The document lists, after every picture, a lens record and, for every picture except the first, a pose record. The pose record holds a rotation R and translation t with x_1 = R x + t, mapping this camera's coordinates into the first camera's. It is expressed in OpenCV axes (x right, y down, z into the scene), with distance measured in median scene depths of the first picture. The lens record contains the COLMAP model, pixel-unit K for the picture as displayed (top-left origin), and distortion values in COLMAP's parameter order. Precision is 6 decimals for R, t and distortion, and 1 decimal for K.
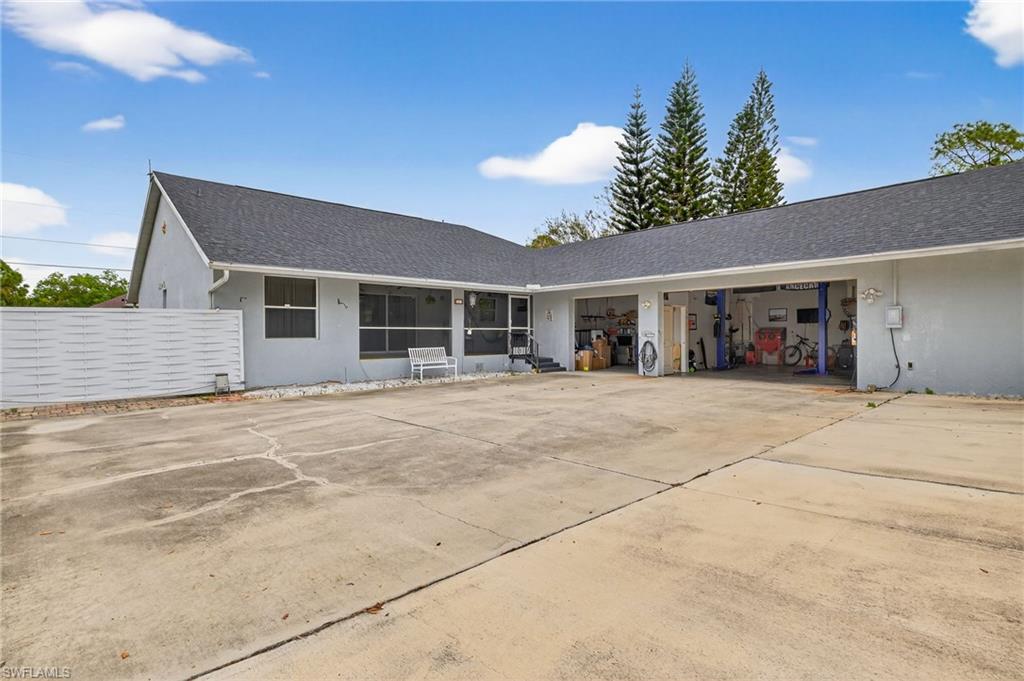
lens RADIAL K [[479.6, 0, 510.9], [0, 479.6, 338.0], [0, 0, 1]] dist [0.009907, -0.001696]
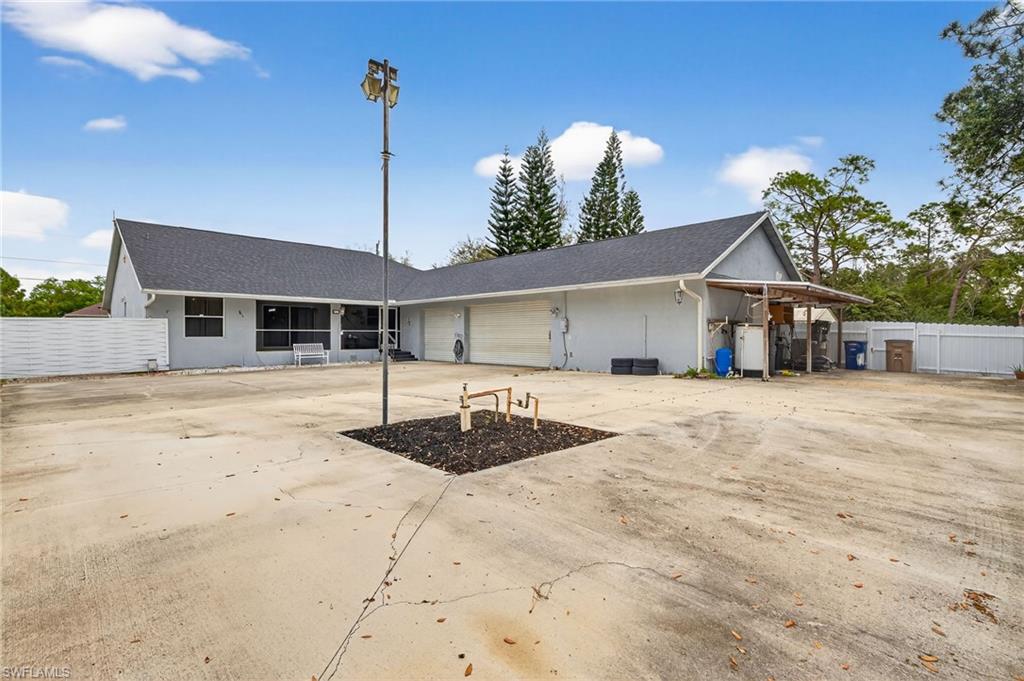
lens RADIAL K [[479.6, 0, 536.4], [0, 479.6, 335.9], [0, 0, 1]] dist [0.009907, -0.001696]
pose [[0.999585, 0.003600, 0.028589, 0.433193], [-0.003450, 0.999980, -0.005276, 0.001360], [-0.028608, 0.005175, 0.999577, -0.432838]]
